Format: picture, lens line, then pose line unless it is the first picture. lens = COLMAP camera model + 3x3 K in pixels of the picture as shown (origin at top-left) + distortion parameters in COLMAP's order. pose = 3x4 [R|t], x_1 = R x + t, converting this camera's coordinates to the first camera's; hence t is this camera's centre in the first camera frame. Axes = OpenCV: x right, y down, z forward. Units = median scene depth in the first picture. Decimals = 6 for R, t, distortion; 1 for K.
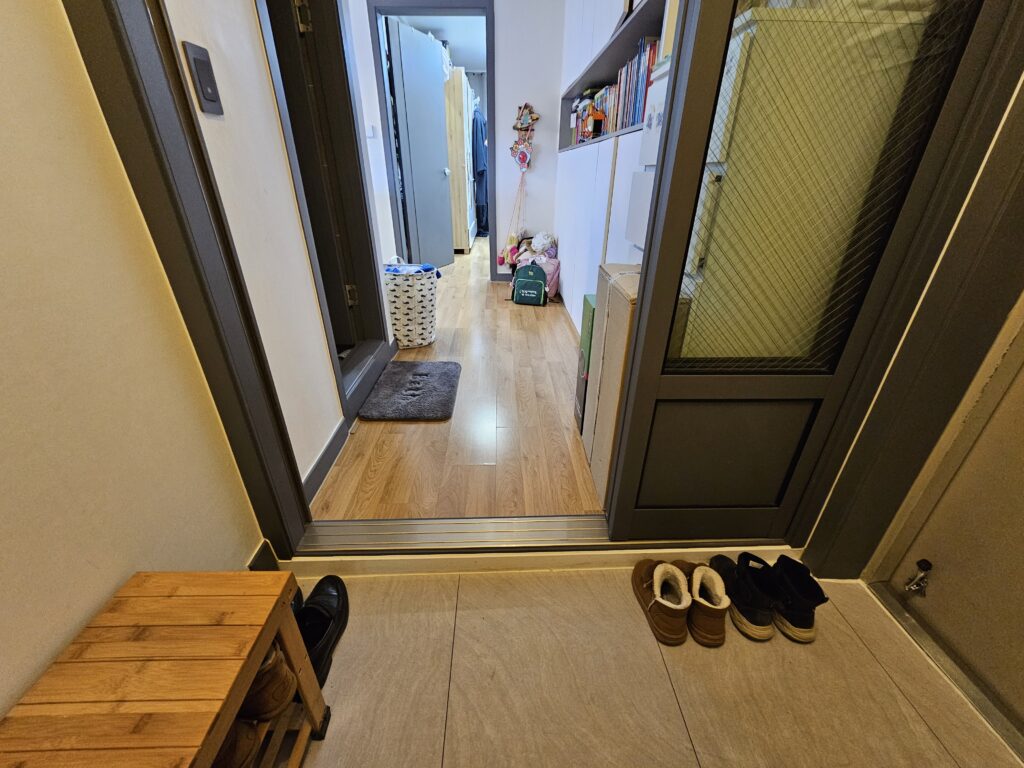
lens RADIAL K [[422.4, 0, 512.0], [0, 422.4, 384.0], [0, 0, 1]] dist [-0.000530, -0.000070]
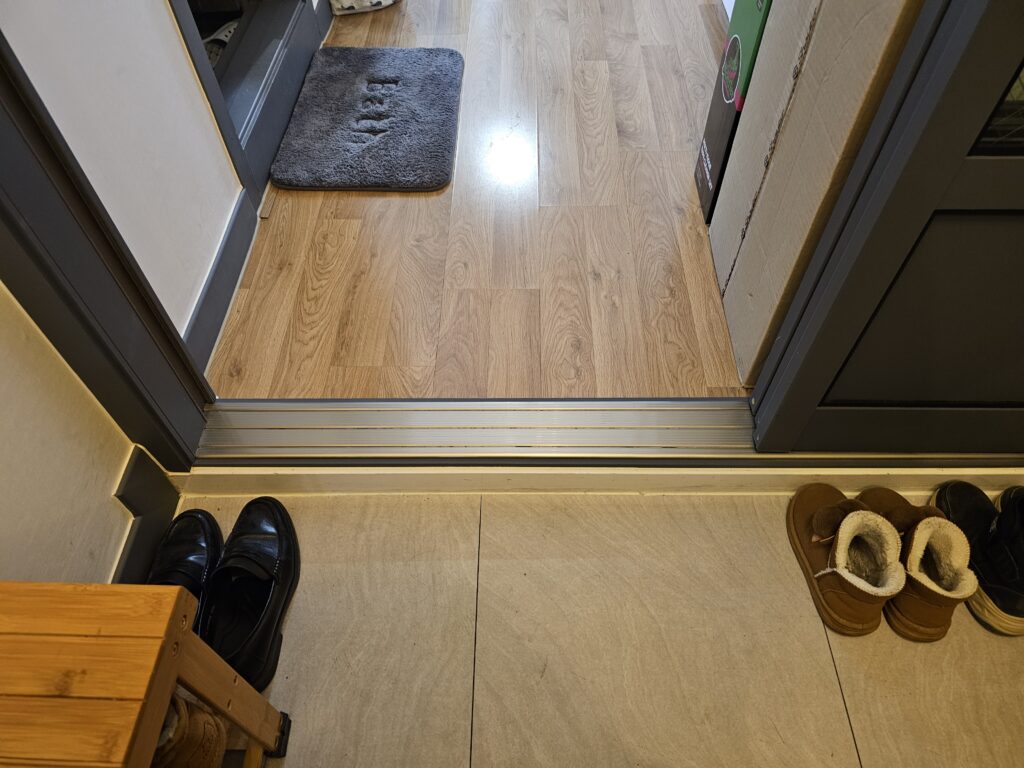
lens RADIAL K [[695.0, 0, 502.0], [0, 695.0, 384.2], [0, 0, 1]] dist [0.064489, -0.065644]
pose [[0.998361, 0.019857, -0.053679, -0.049413], [0.005120, 0.903143, 0.429309, -0.101324], [0.057005, -0.428880, 0.901561, 0.214508]]
